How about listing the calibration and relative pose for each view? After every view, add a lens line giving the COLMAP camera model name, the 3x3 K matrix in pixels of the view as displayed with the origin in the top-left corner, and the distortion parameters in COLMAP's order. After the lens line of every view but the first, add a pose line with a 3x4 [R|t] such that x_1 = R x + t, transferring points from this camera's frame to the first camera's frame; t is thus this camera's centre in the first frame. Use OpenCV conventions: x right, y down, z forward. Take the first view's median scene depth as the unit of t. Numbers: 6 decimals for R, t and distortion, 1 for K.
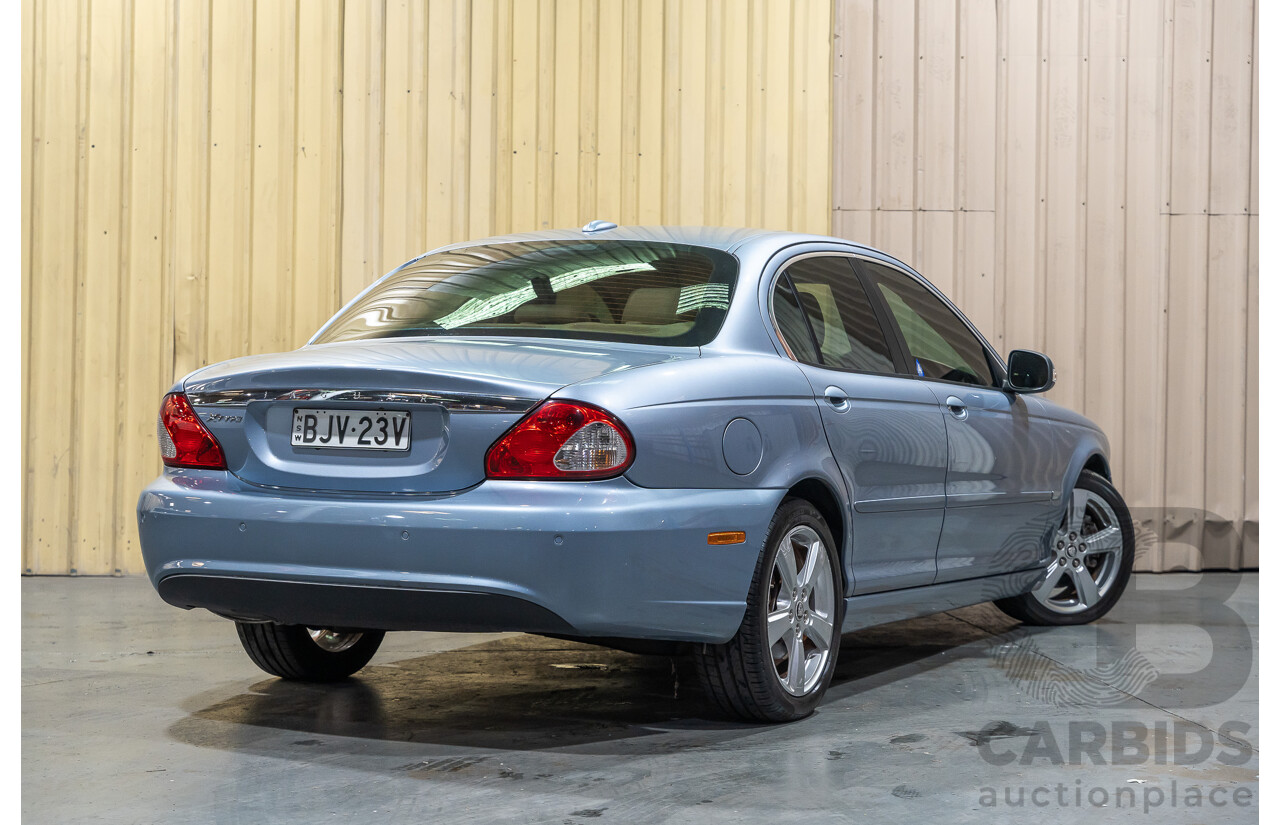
lens RADIAL K [[2649.3, 0, 639.2], [0, 2649.3, 410.9], [0, 0, 1]] dist [0.078972, 0.000000]
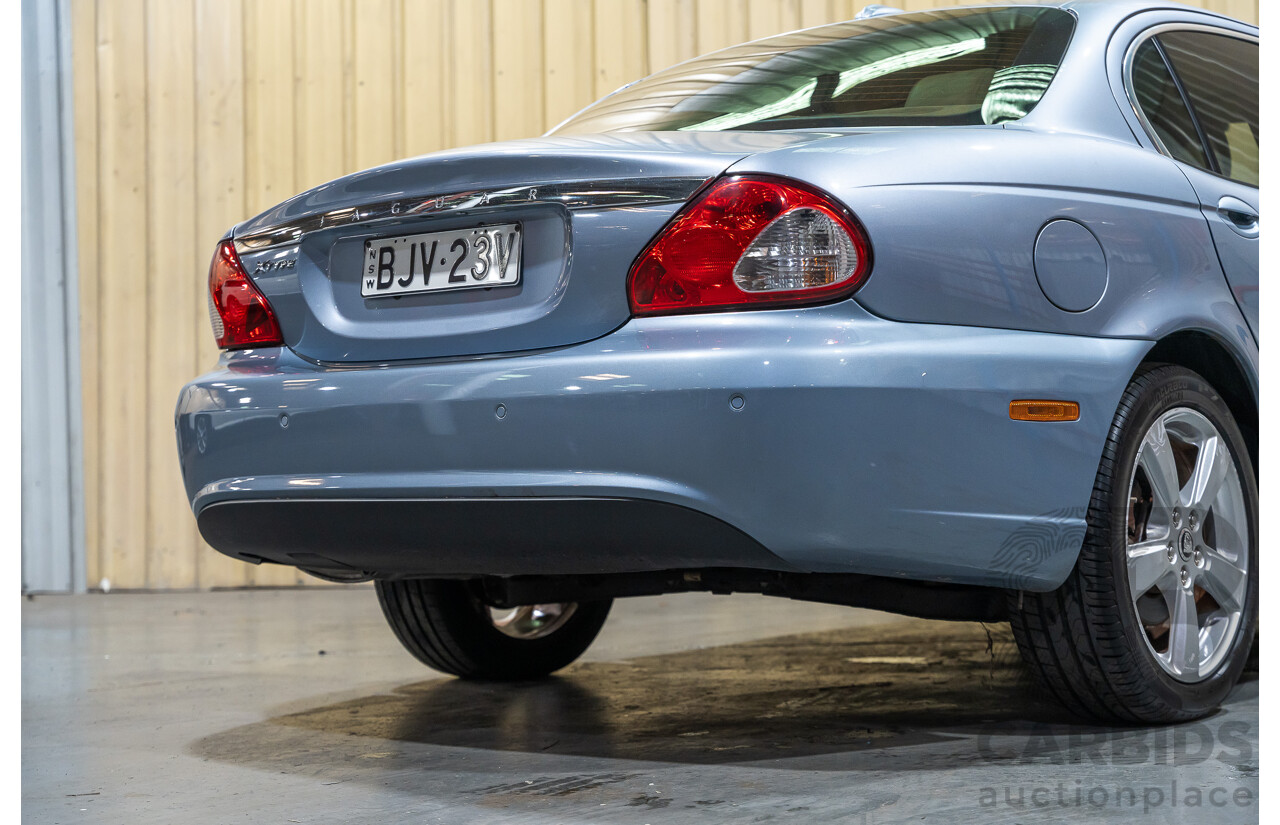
lens RADIAL K [[2282.0, 0, 640.8], [0, 2282.0, 435.5], [0, 0, 1]] dist [0.040009, 0.000000]
pose [[0.976771, -0.035266, -0.211362, 0.051338], [0.027090, 0.998773, -0.041455, 0.070576], [0.212565, 0.034766, 0.976528, 0.461600]]
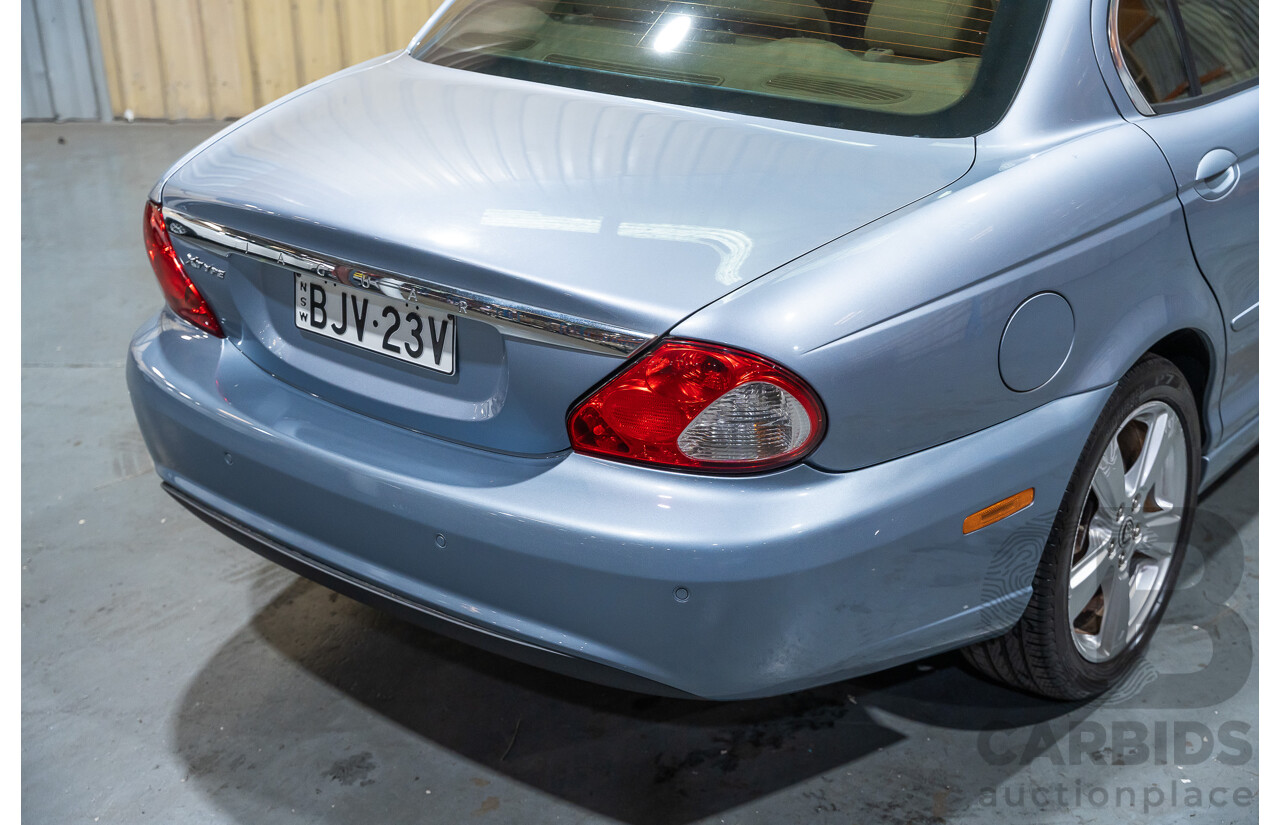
lens RADIAL K [[1800.5, 0, 640.3], [0, 1800.5, 420.1], [0, 0, 1]] dist [0.058431, 0.000000]
pose [[0.977569, 0.042182, -0.206348, 0.035929], [0.040751, 0.923344, 0.381806, -0.123090], [0.206636, -0.381650, 0.900913, 0.613830]]
